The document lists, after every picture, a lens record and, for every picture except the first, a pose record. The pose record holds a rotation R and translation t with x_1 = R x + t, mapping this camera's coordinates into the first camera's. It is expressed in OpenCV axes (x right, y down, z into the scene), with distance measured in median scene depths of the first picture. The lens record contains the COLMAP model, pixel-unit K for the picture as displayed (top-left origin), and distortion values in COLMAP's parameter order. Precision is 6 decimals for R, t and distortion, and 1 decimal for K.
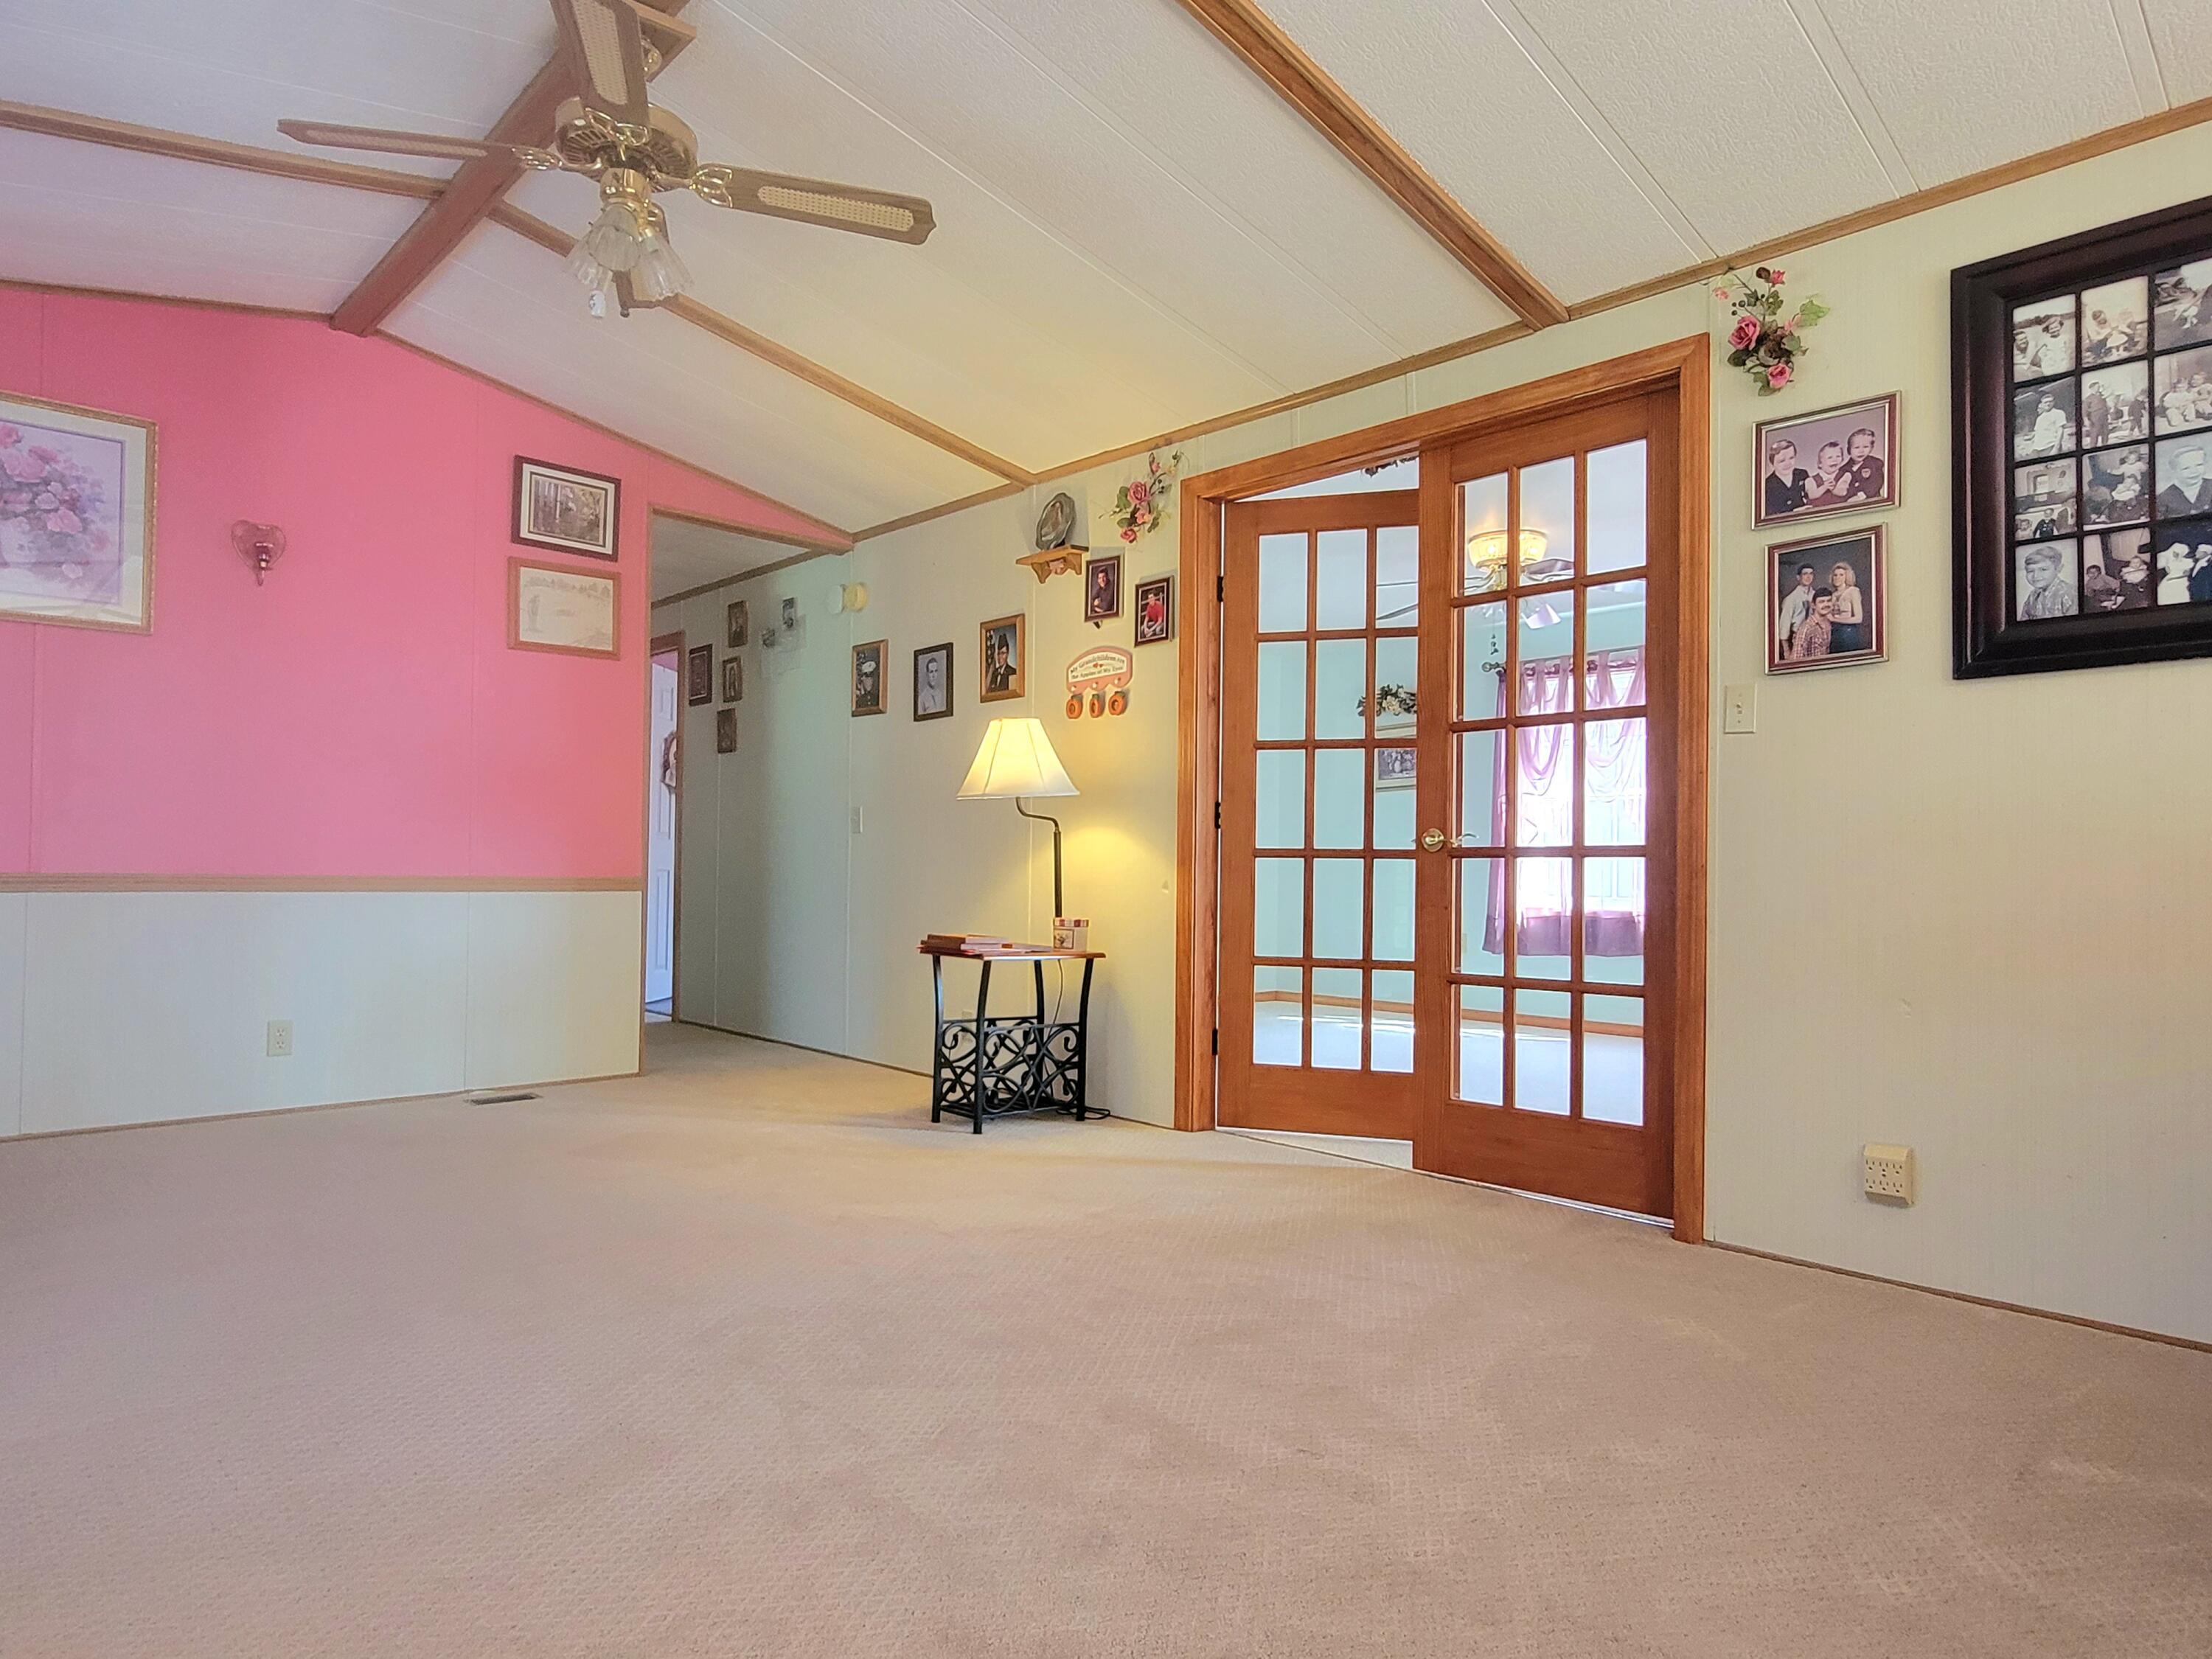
lens RADIAL K [[1300.3, 0, 1088.1], [0, 1300.3, 851.3], [0, 0, 1]] dist [-0.005611, -0.003805]
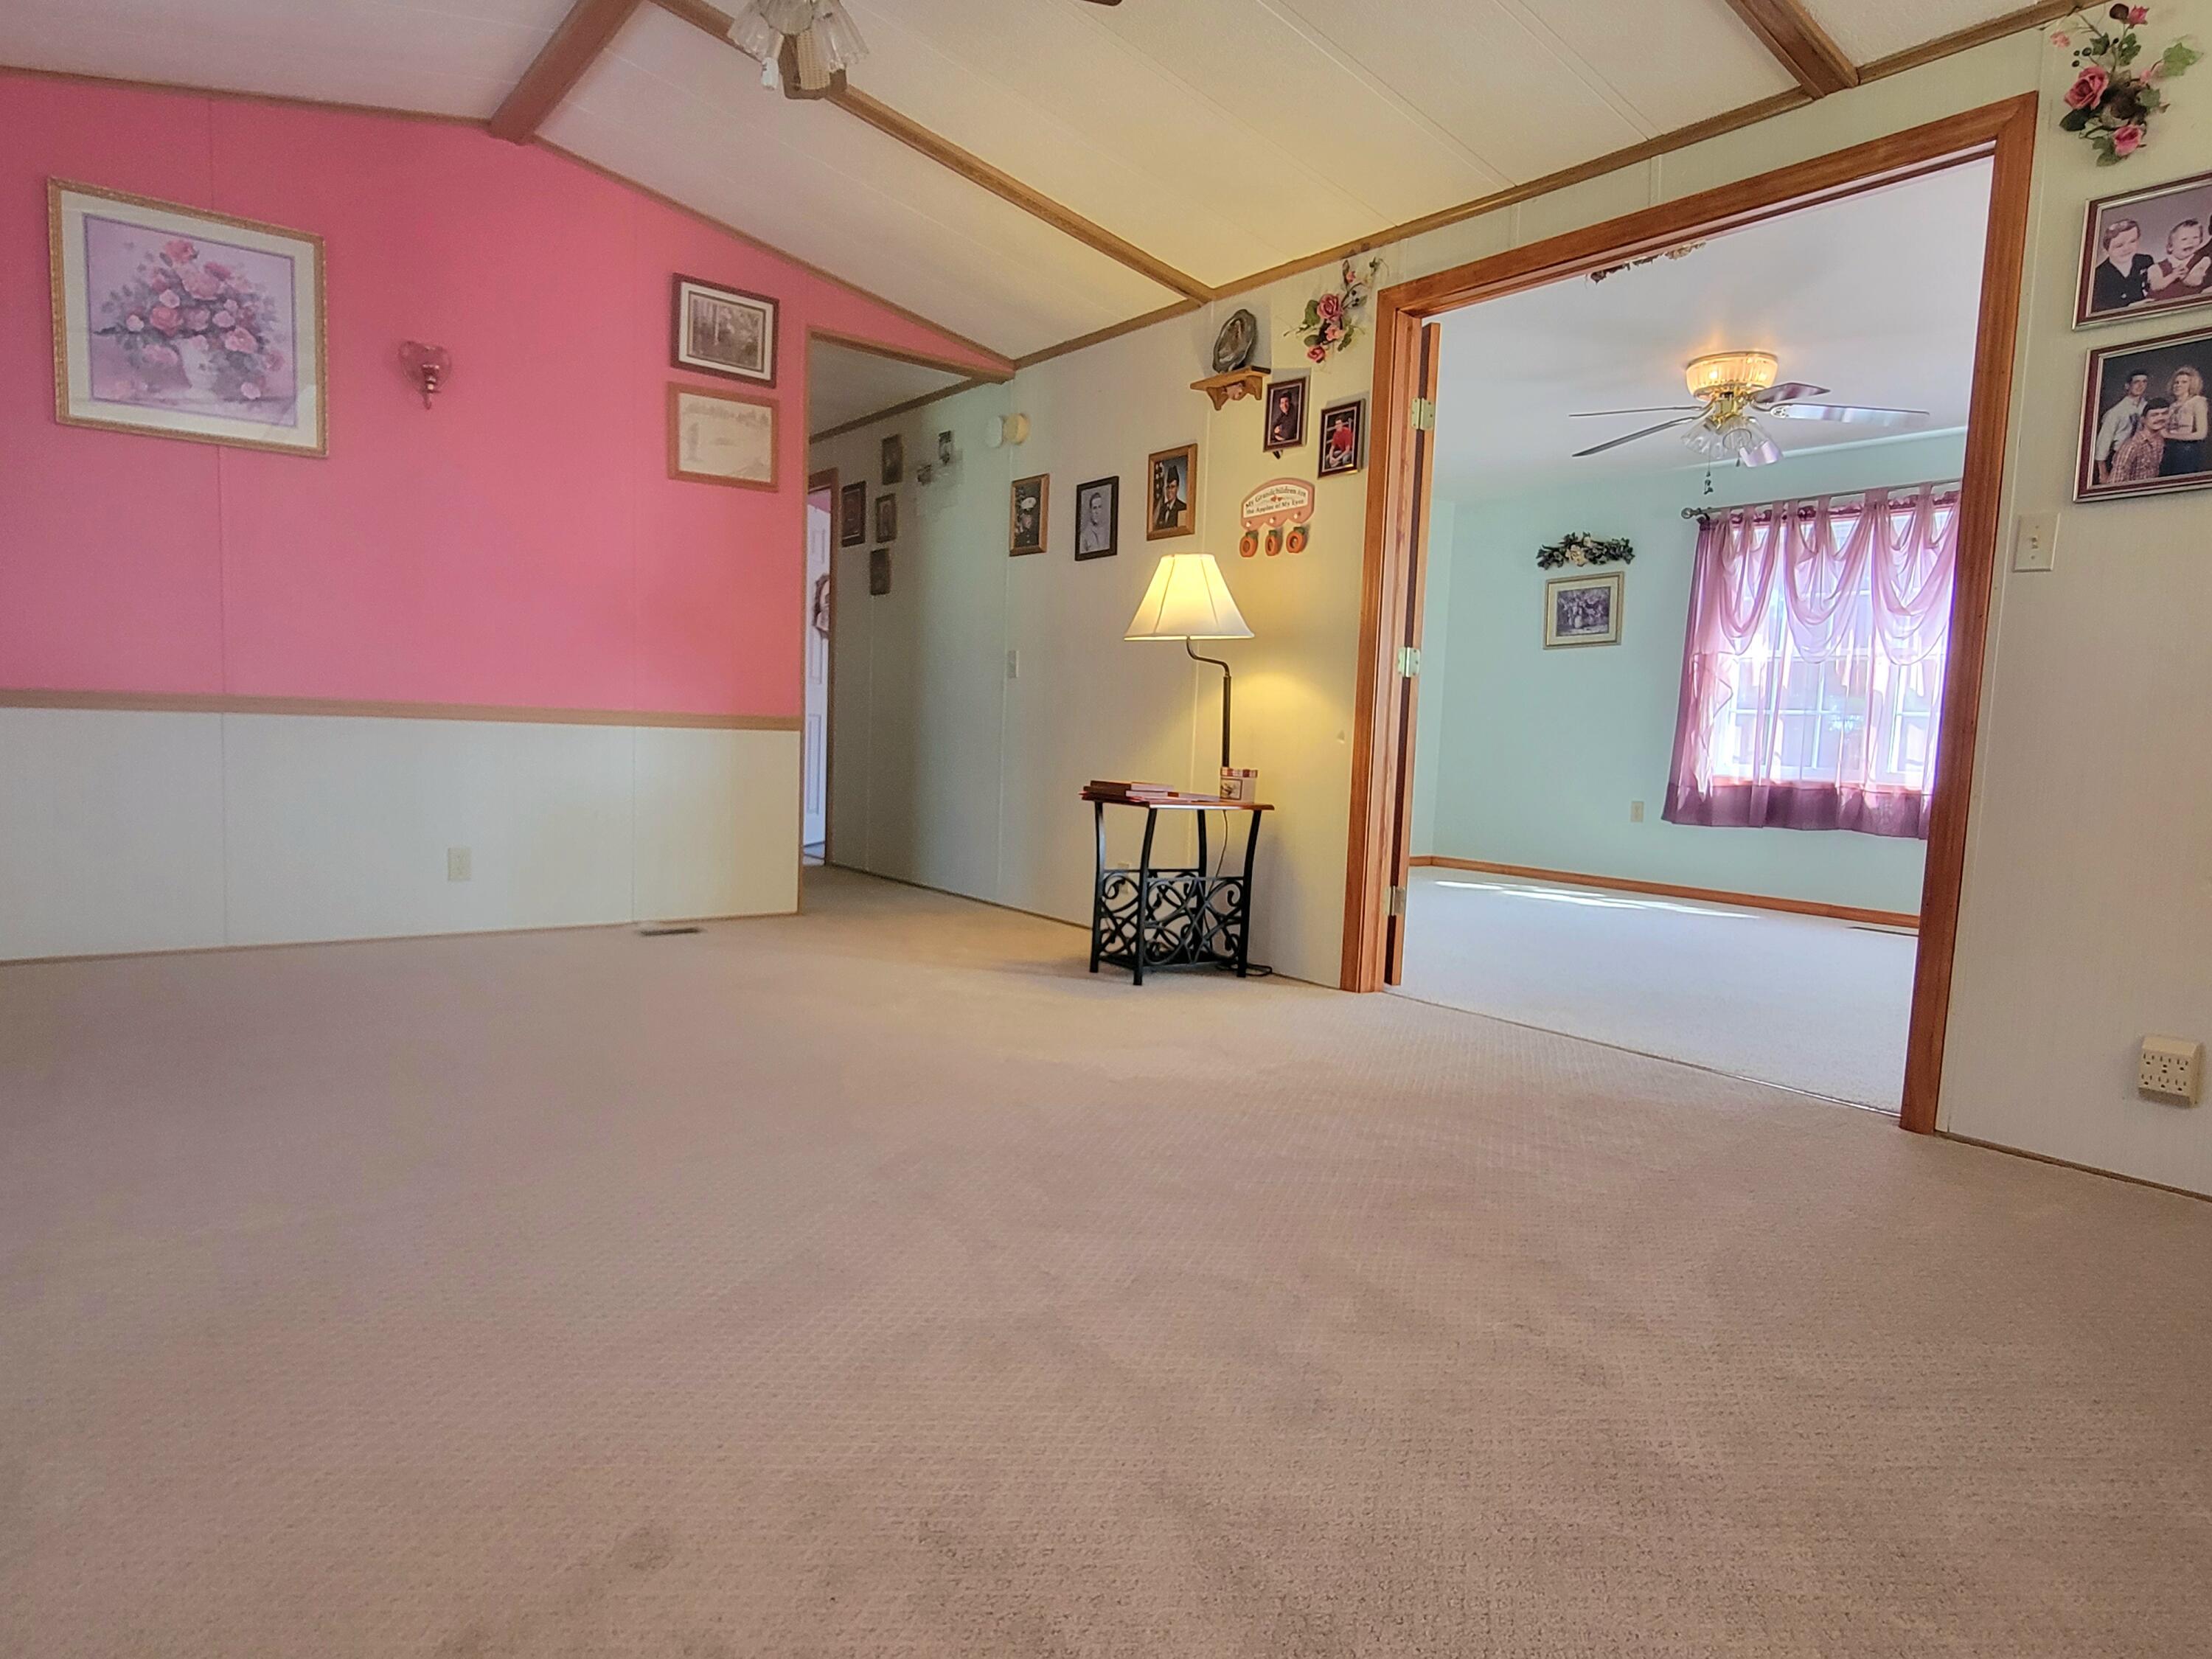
lens RADIAL K [[1300.3, 0, 1082.7], [0, 1300.3, 856.2], [0, 0, 1]] dist [-0.005611, -0.003805]
pose [[0.994269, 0.033723, -0.101453, -0.029244], [-0.022494, 0.993693, 0.109858, 0.013579], [0.104518, -0.106947, 0.988756, 0.035445]]
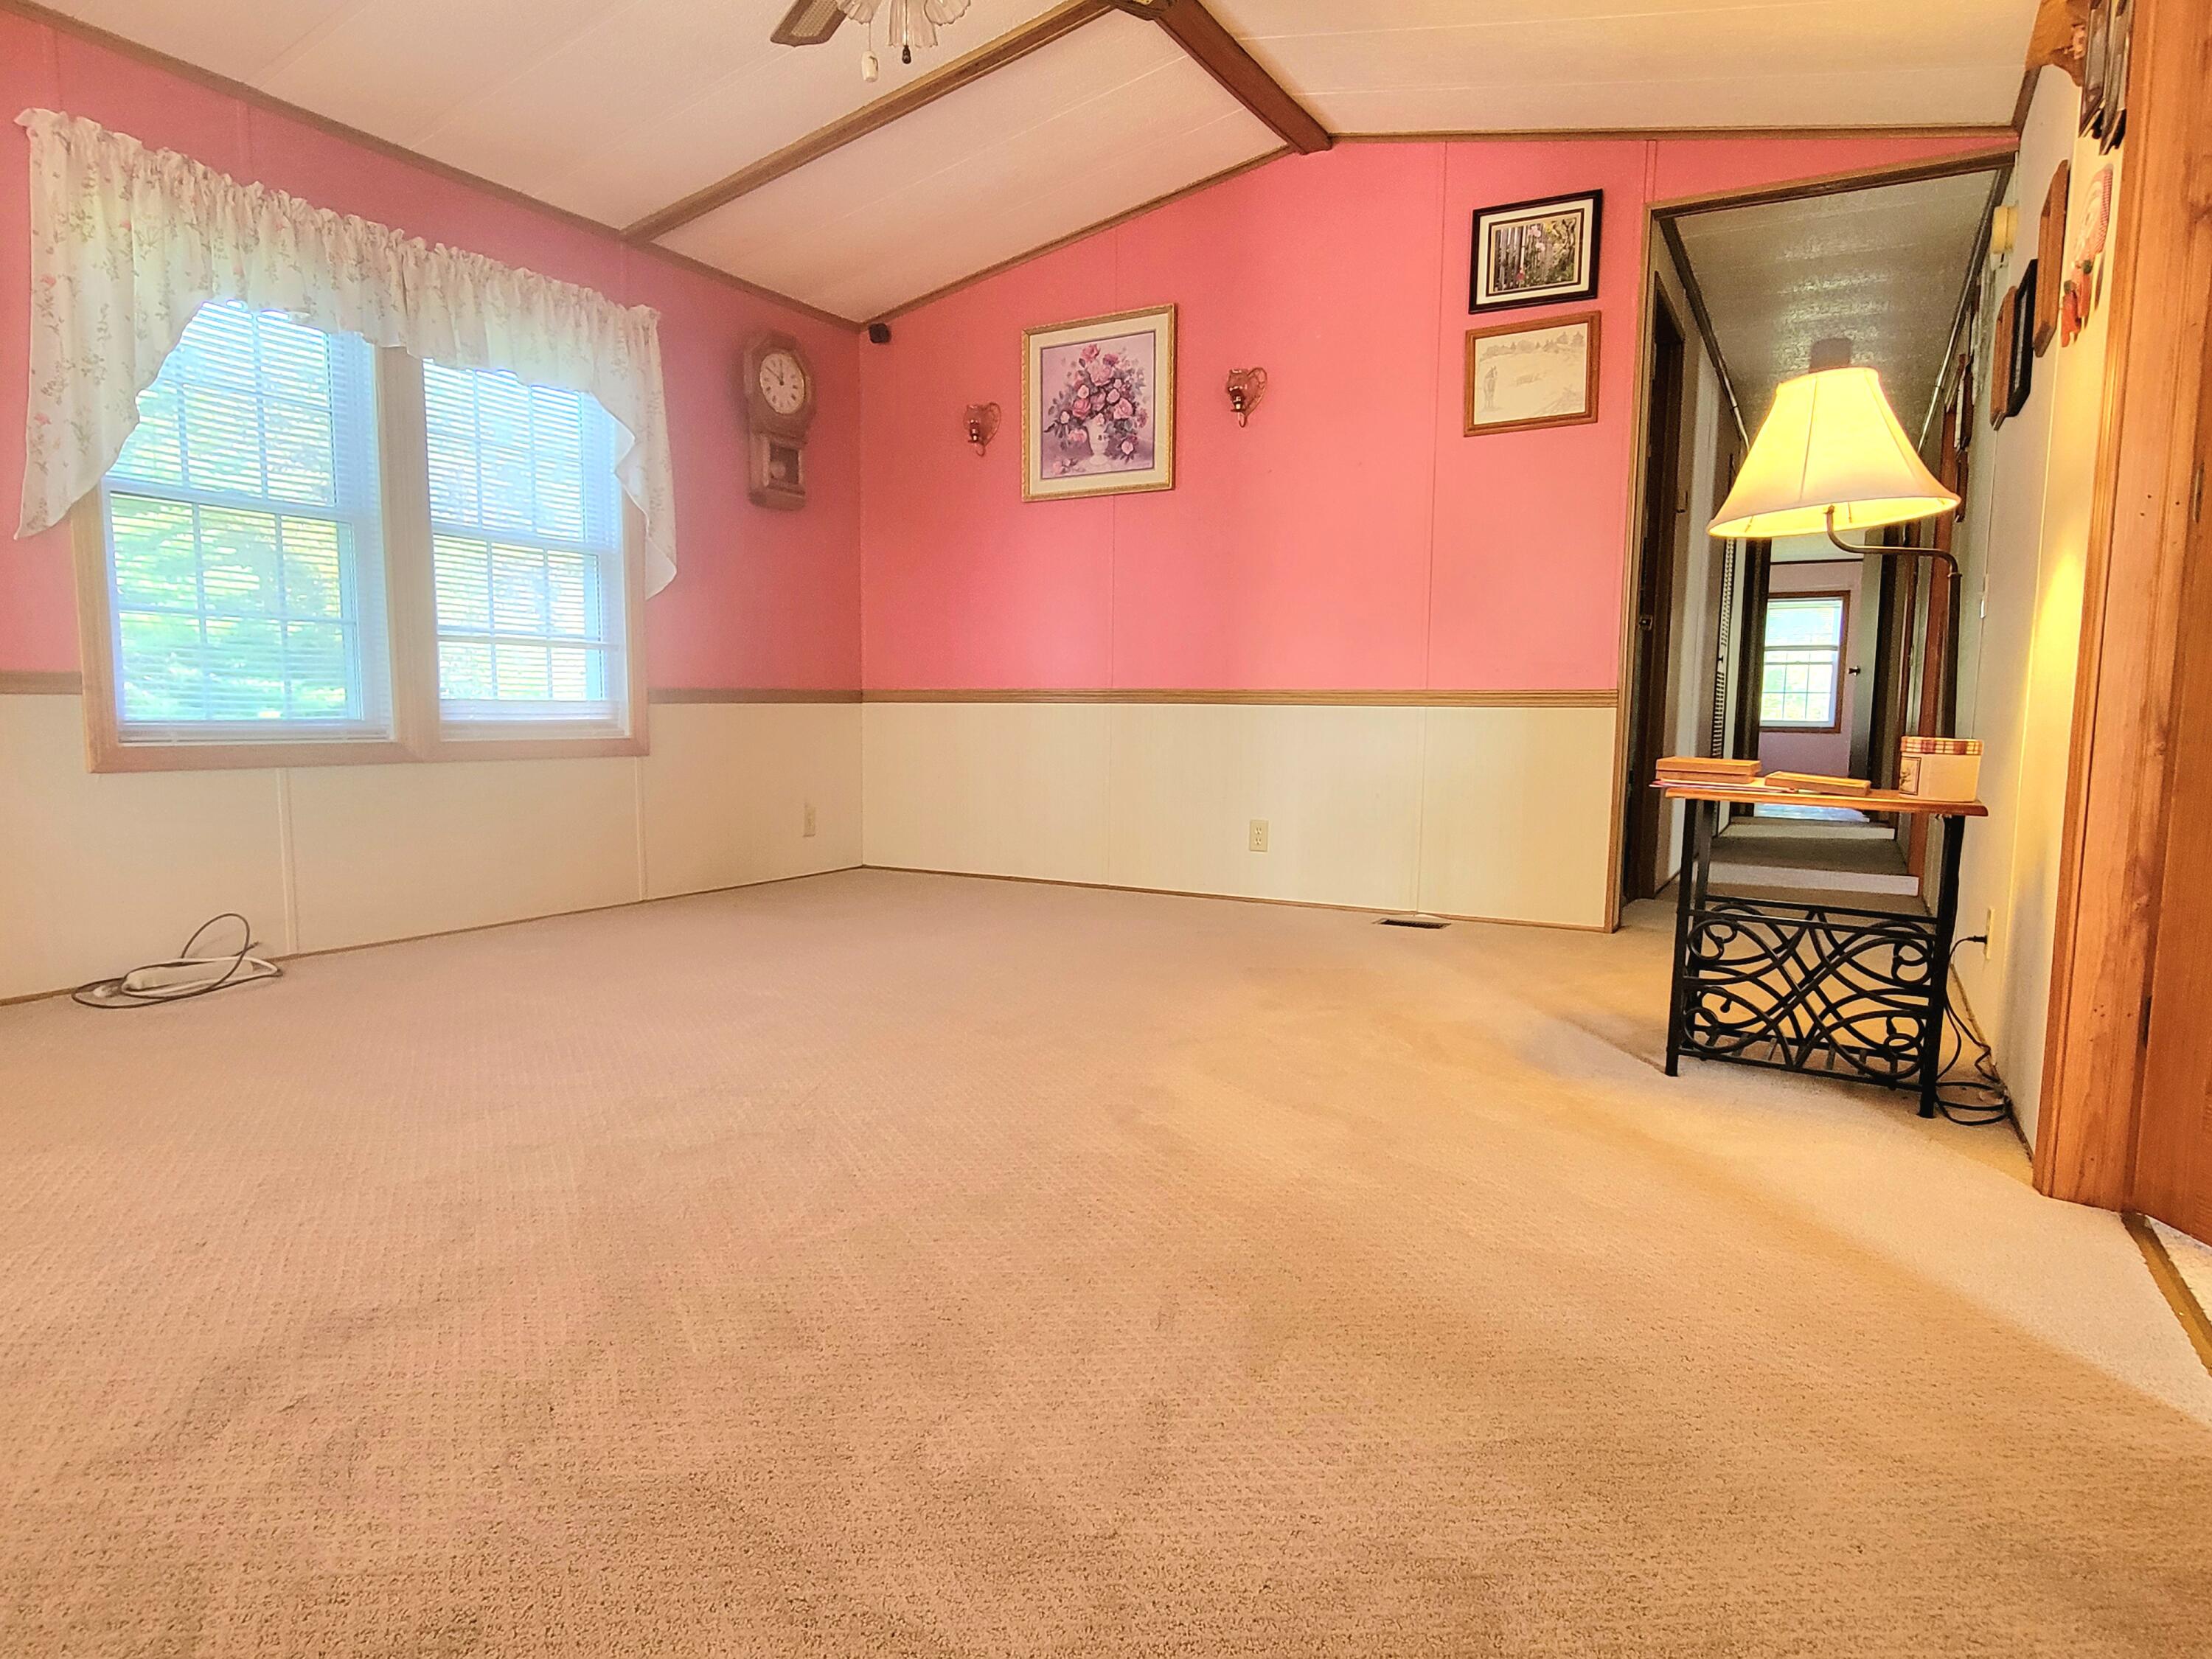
lens RADIAL K [[1300.3, 0, 1109.2], [0, 1300.3, 848.3], [0, 0, 1]] dist [-0.005611, -0.003805]
pose [[0.296720, 0.092559, -0.950468, 0.401134], [0.011137, 0.994889, 0.100361, 0.039246], [0.954900, -0.040364, 0.294172, 0.530370]]
